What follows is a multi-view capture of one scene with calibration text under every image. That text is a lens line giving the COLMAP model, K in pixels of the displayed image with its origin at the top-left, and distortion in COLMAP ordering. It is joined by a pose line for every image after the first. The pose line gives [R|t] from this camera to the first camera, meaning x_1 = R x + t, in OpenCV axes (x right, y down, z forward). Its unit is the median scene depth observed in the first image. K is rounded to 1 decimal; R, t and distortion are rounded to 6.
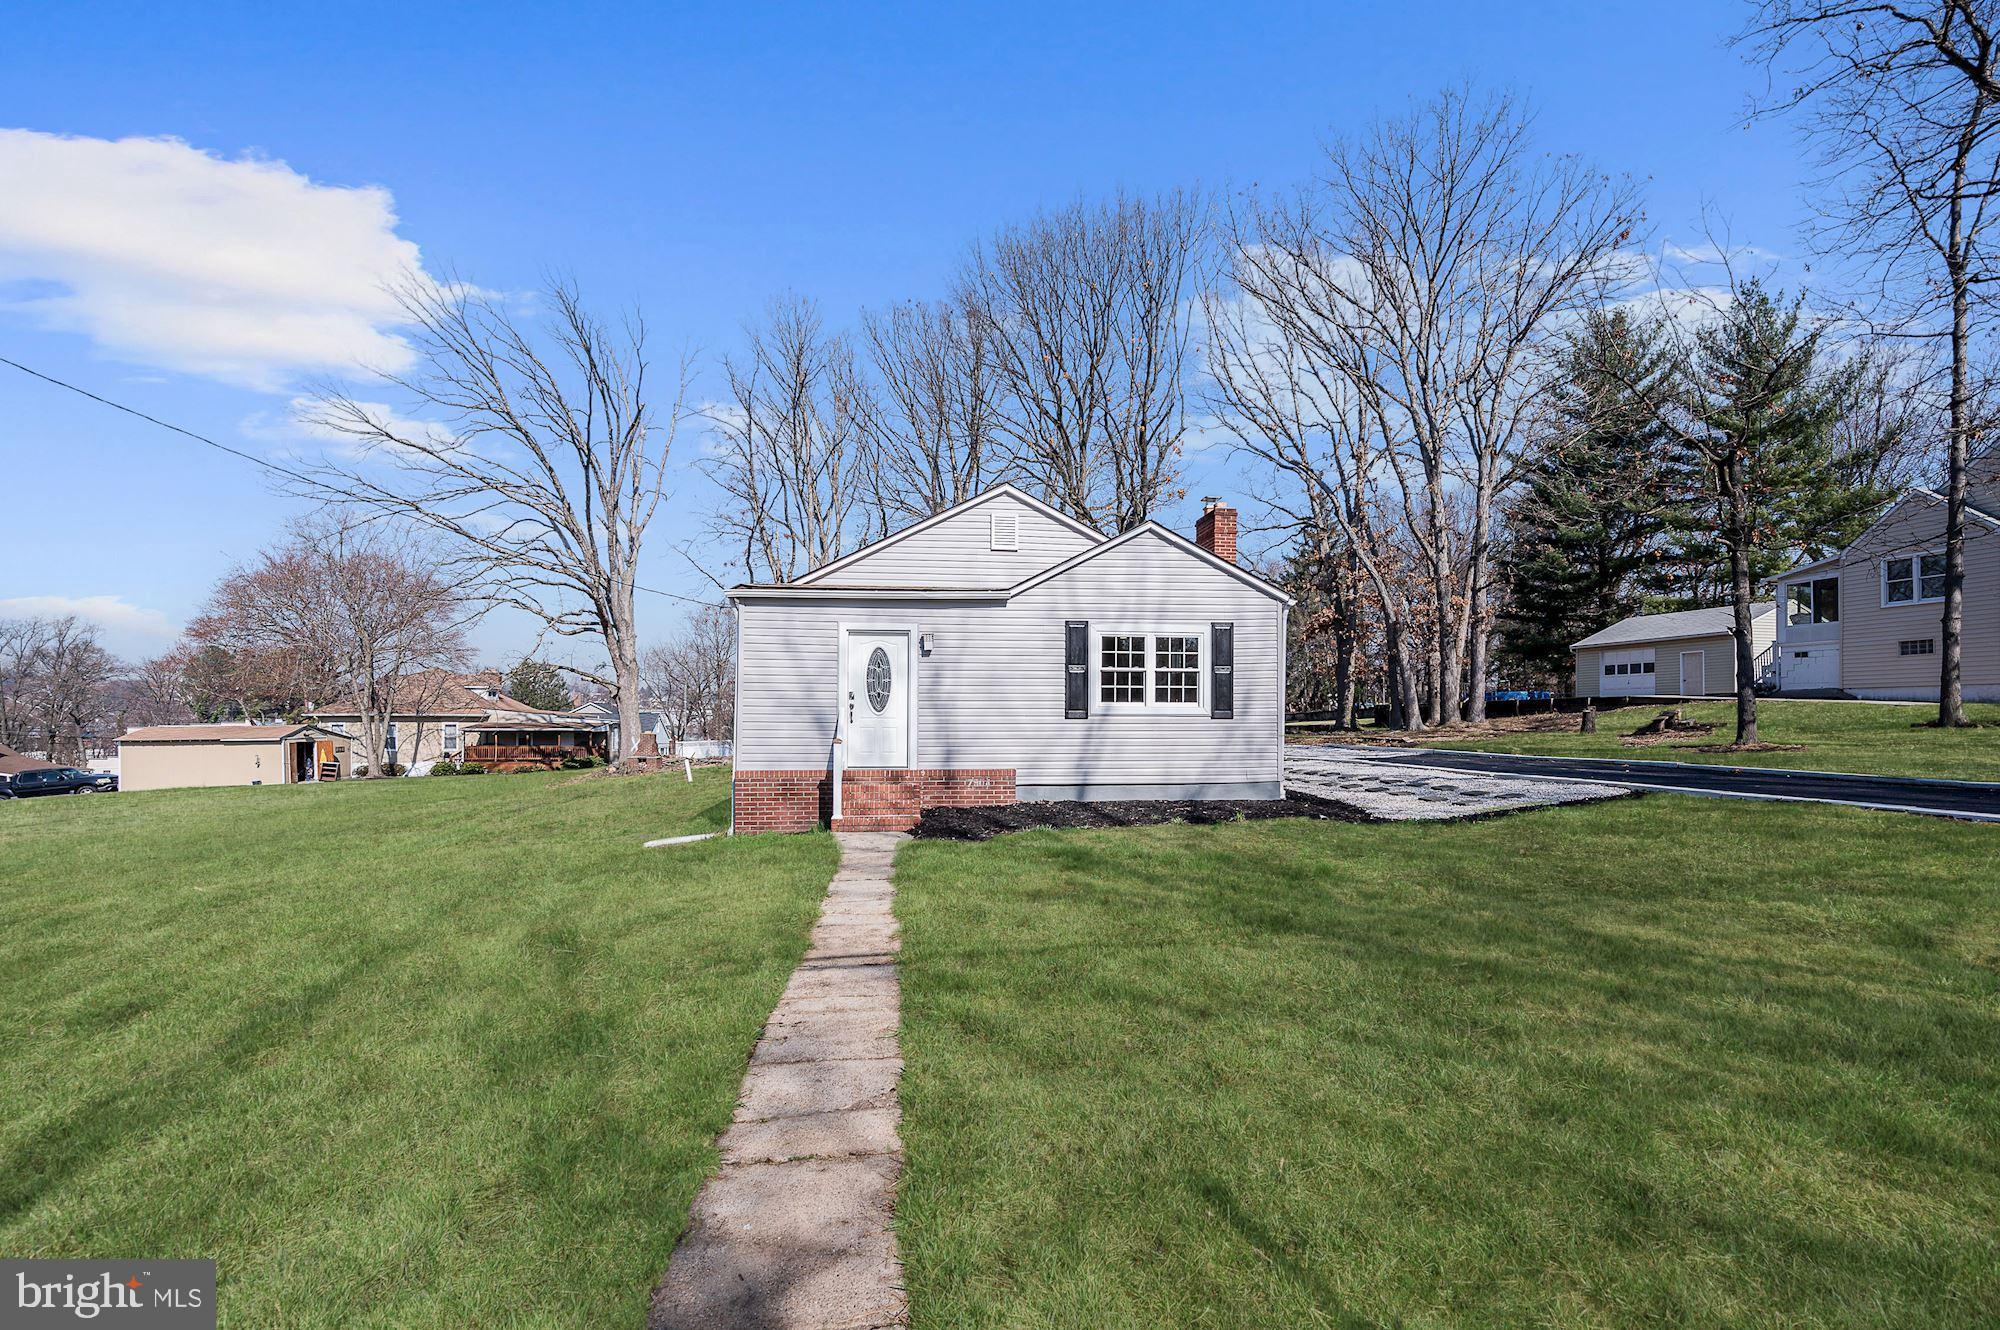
lens RADIAL K [[854.8, 0, 997.7], [0, 854.8, 704.8], [0, 0, 1]] dist [0.003780, -0.000052]
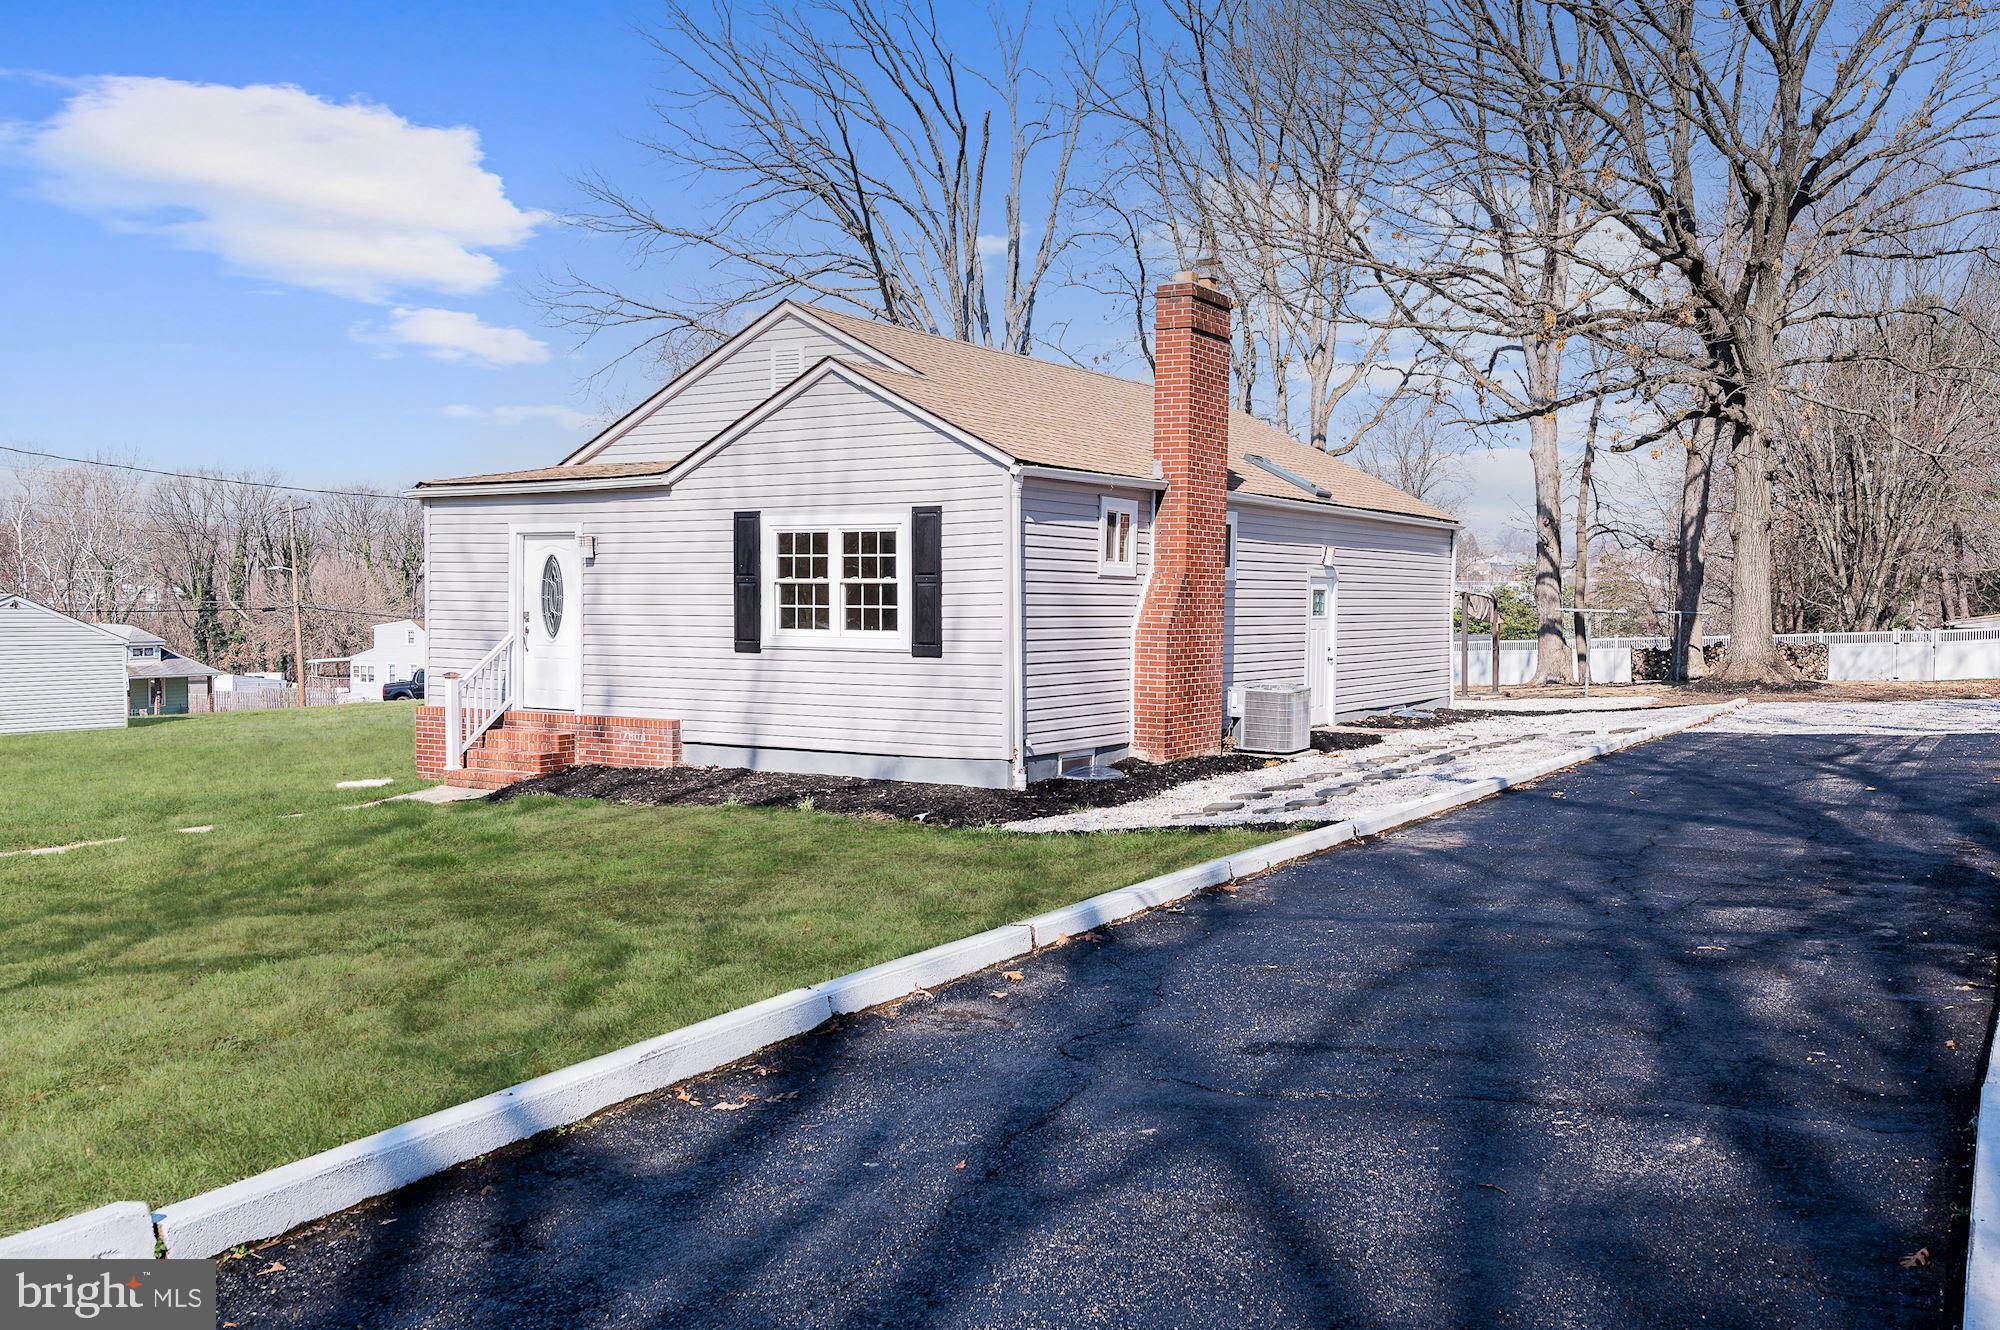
lens RADIAL K [[1703.1, 0, 997.1], [0, 1703.1, 655.0], [0, 0, 1]] dist [-0.005446, 0.008412]
pose [[0.799418, 0.024518, -0.600275, 1.084589], [0.005545, 0.998823, 0.048182, -0.046982], [0.600750, -0.041846, 0.798341, 0.009557]]
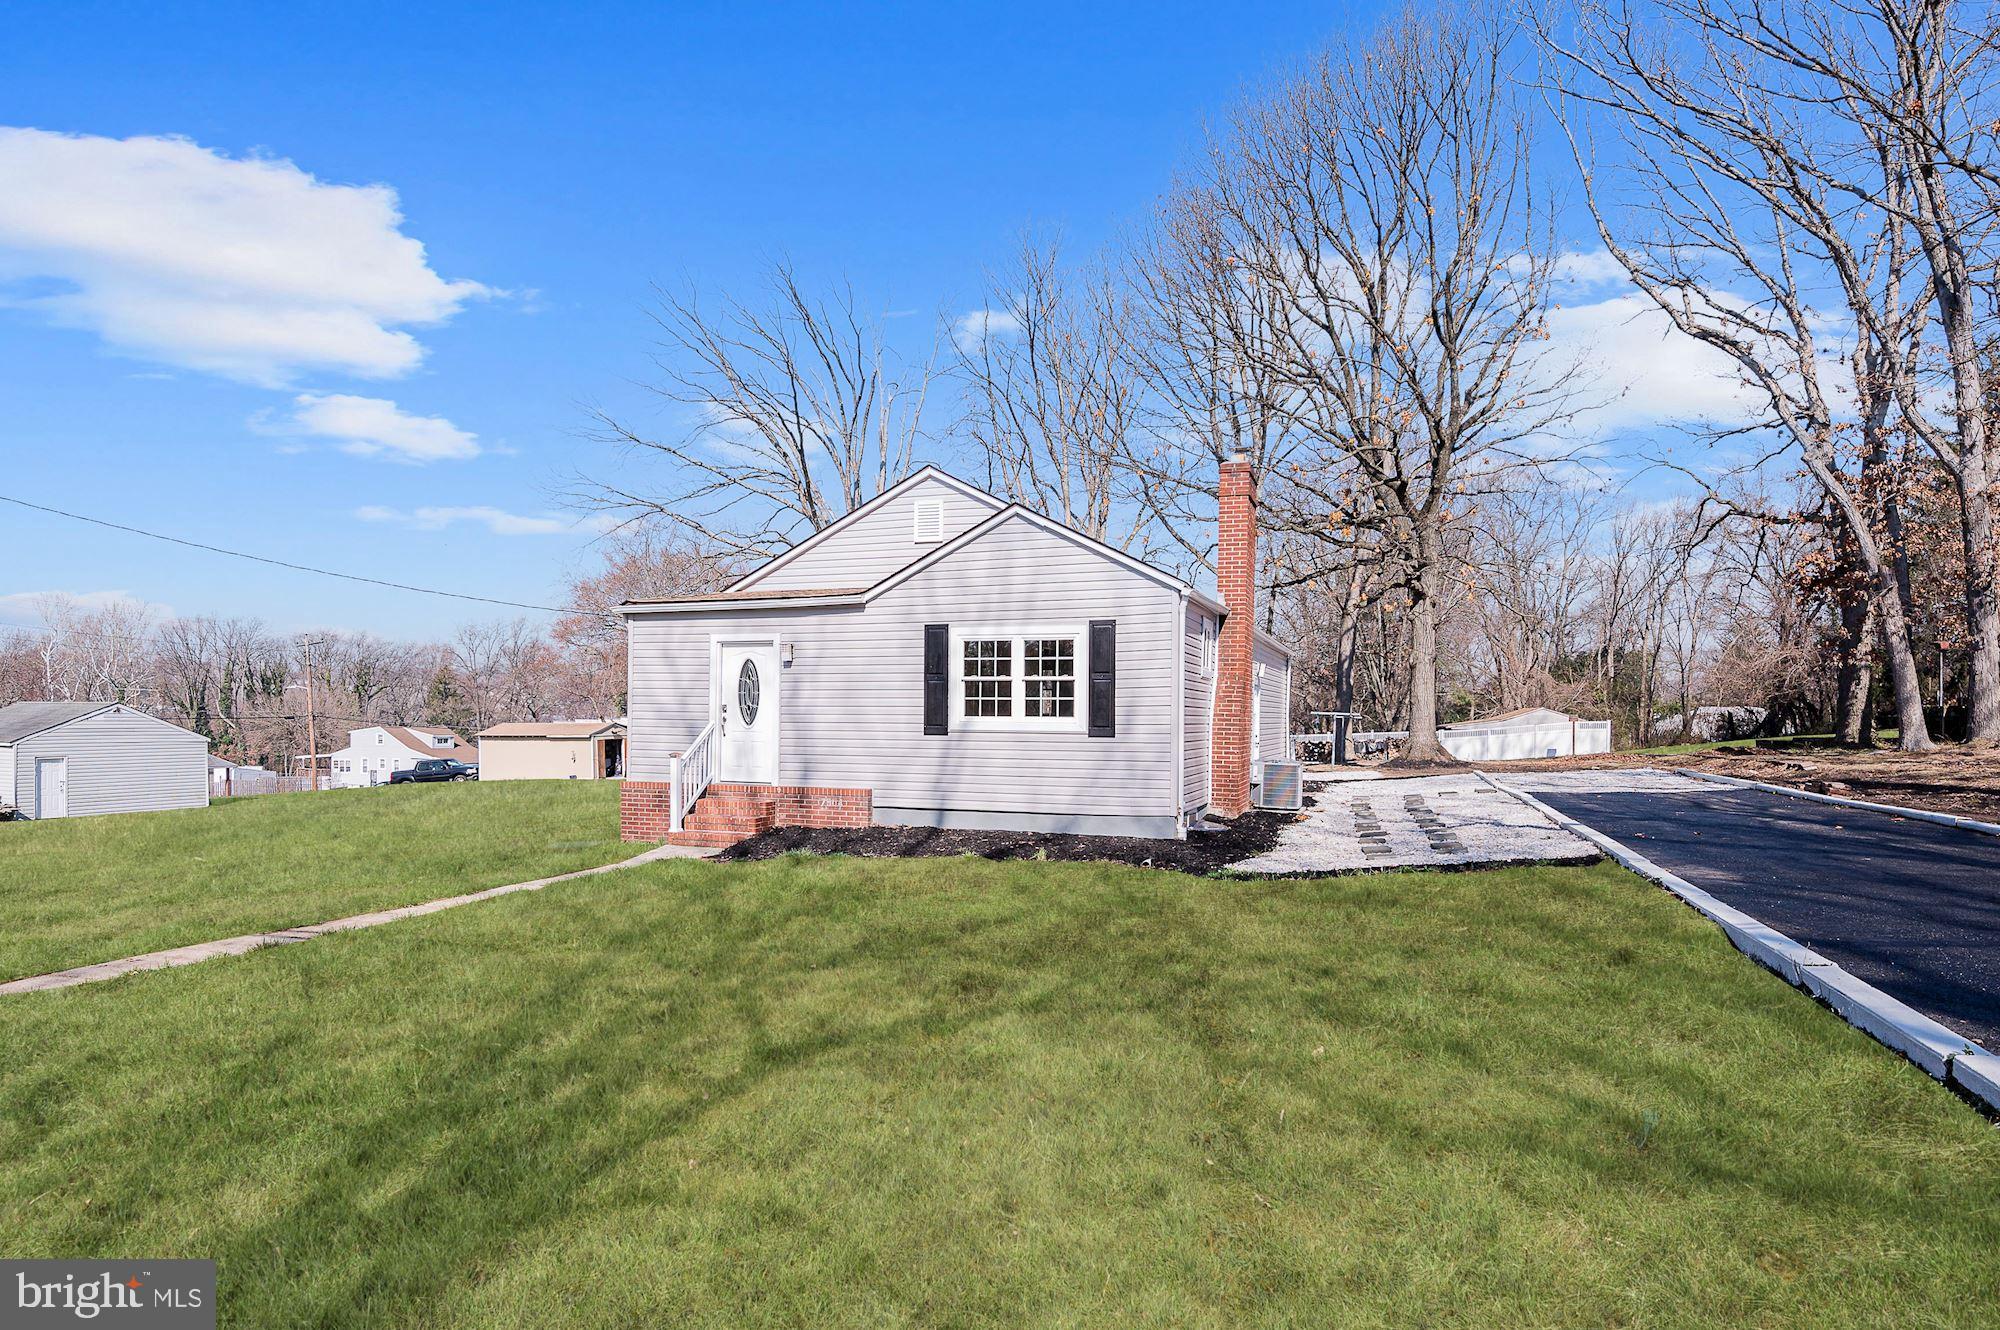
lens RADIAL K [[1110.8, 0, 972.2], [0, 1110.8, 723.0], [0, 0, 1]] dist [0.001294, -0.000273]
pose [[0.896125, 0.009274, -0.443704, 0.633032], [0.000954, 0.999739, 0.022822, -0.022121], [0.443800, -0.020875, 0.895883, -0.016139]]
